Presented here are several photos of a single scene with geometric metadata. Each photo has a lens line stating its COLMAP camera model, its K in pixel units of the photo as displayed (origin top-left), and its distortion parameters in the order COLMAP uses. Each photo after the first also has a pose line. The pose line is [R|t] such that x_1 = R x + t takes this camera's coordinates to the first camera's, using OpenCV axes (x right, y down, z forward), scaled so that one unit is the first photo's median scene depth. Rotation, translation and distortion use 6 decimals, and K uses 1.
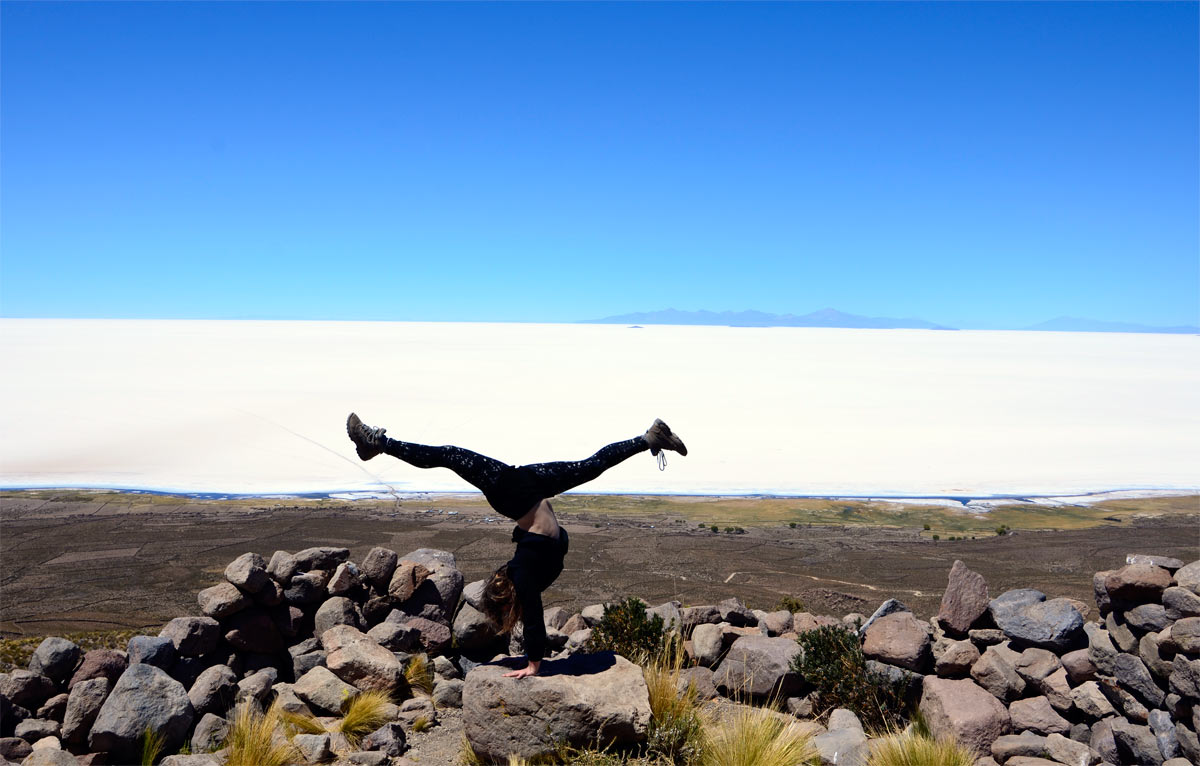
lens RADIAL K [[1182.5, 0, 600.0], [0, 1182.5, 383.0], [0, 0, 1]] dist [-0.068067, 0.197555]
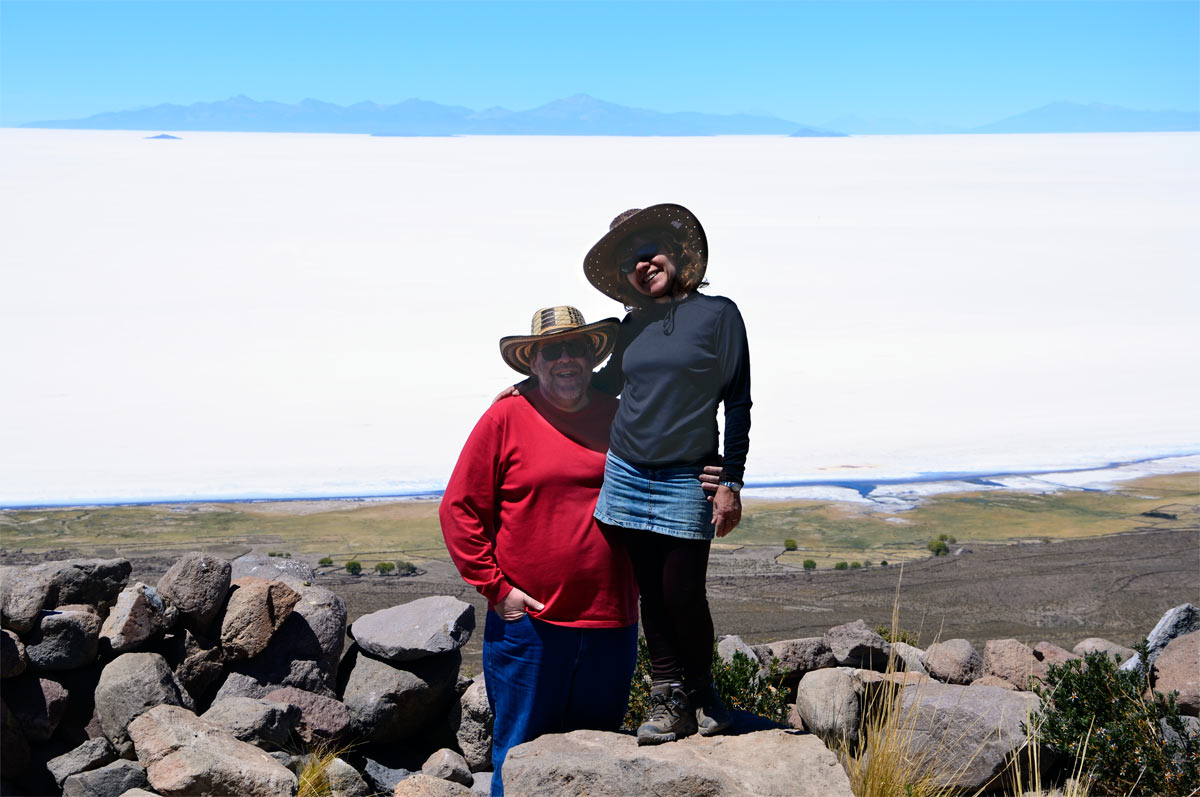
lens RADIAL K [[2505.2, 0, 600.0], [0, 2505.2, 398.5], [0, 0, 1]] dist [0.407361, 0.349283]
pose [[0.980317, -0.032672, 0.194709, -0.249223], [0.021746, 0.998080, 0.057991, 0.017257], [-0.196229, -0.052616, 0.979145, -0.090788]]
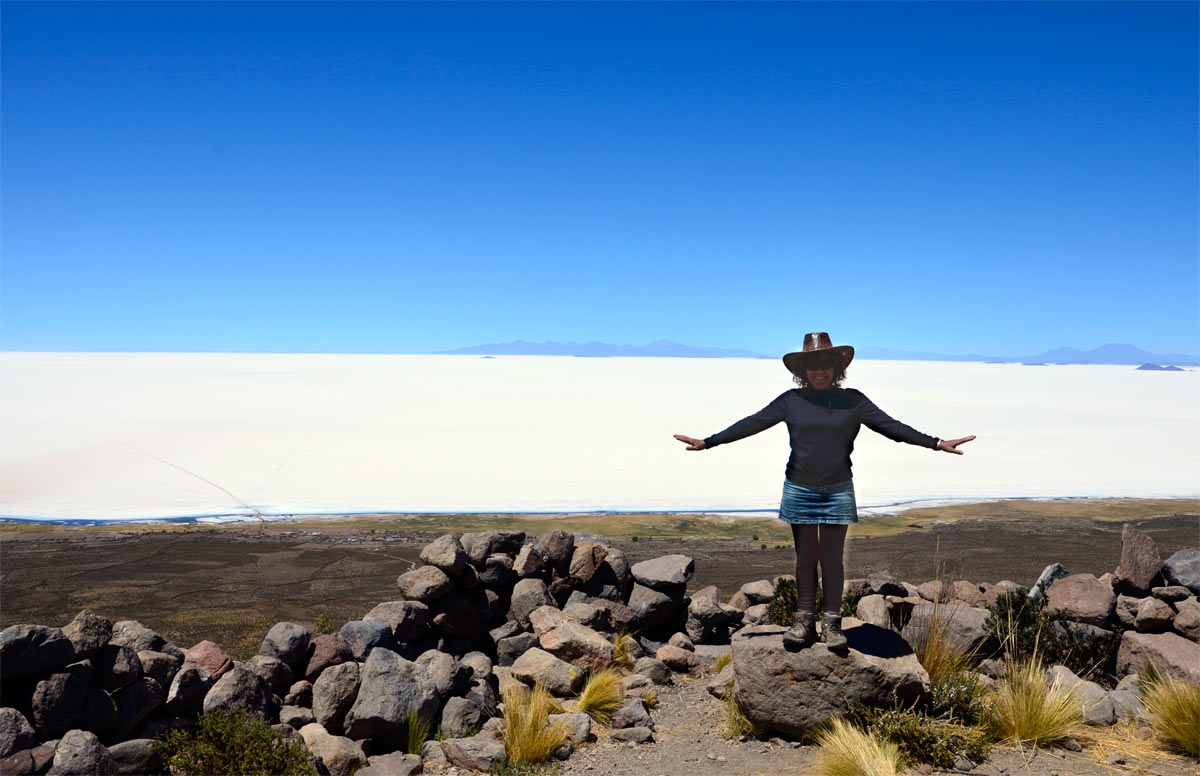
lens RADIAL K [[1097.3, 0, 600.0], [0, 1097.3, 388.0], [0, 0, 1]] dist [-0.089369, 0.157053]
pose [[0.991363, -0.006149, 0.131005, -0.298567], [0.008650, 0.999791, -0.018526, 0.042466], [-0.130863, 0.019499, 0.991209, 0.090614]]
